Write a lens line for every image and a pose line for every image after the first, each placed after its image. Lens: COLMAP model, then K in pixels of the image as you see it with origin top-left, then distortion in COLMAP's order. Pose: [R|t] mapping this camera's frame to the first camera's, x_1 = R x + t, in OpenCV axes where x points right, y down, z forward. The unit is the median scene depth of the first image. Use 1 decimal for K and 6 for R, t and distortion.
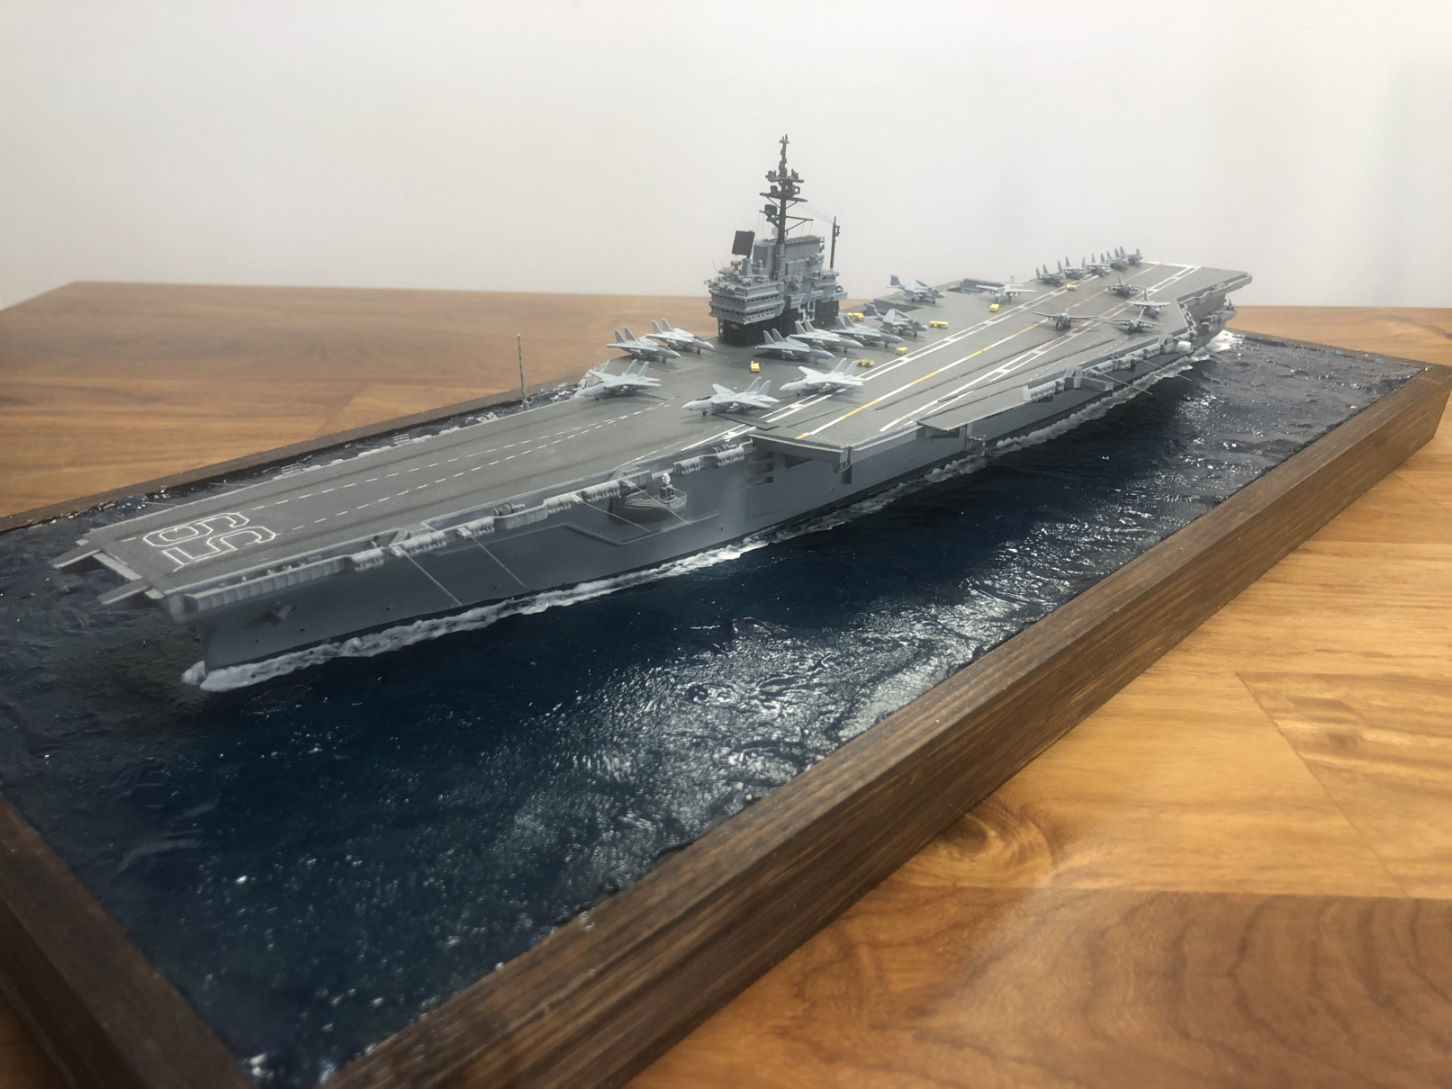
lens RADIAL K [[1198.8, 0, 726.0], [0, 1198.8, 544.5], [0, 0, 1]] dist [0.000341, 0.003330]
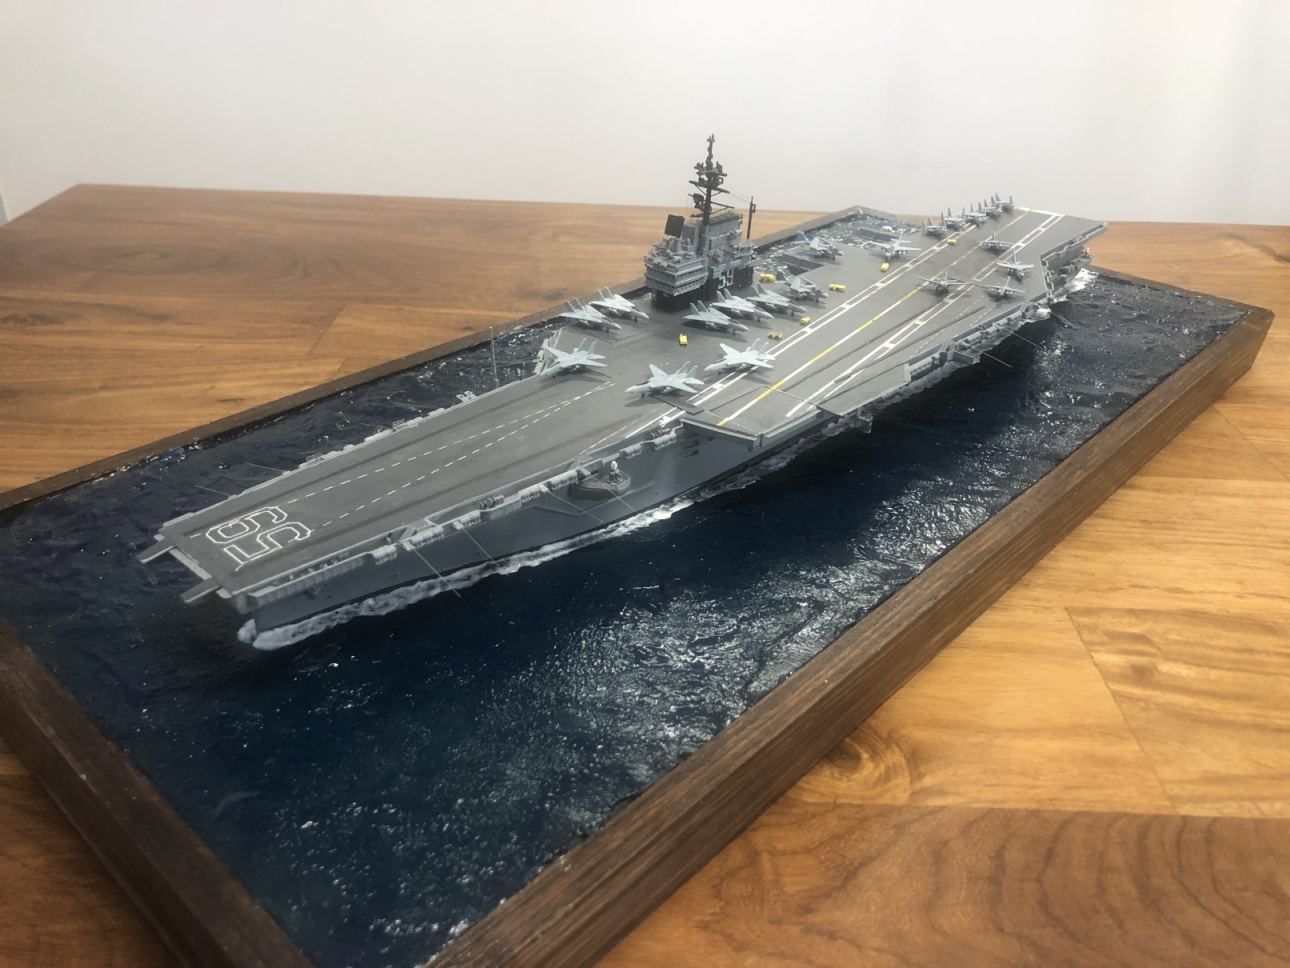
lens RADIAL K [[1065.1, 0, 645.0], [0, 1065.1, 484.0], [0, 0, 1]] dist [0.000341, 0.003330]
pose [[0.999910, 0.011715, 0.006512, -0.024200], [-0.012422, 0.992448, 0.122031, -0.166351], [-0.005033, -0.122101, 0.992505, -0.095901]]
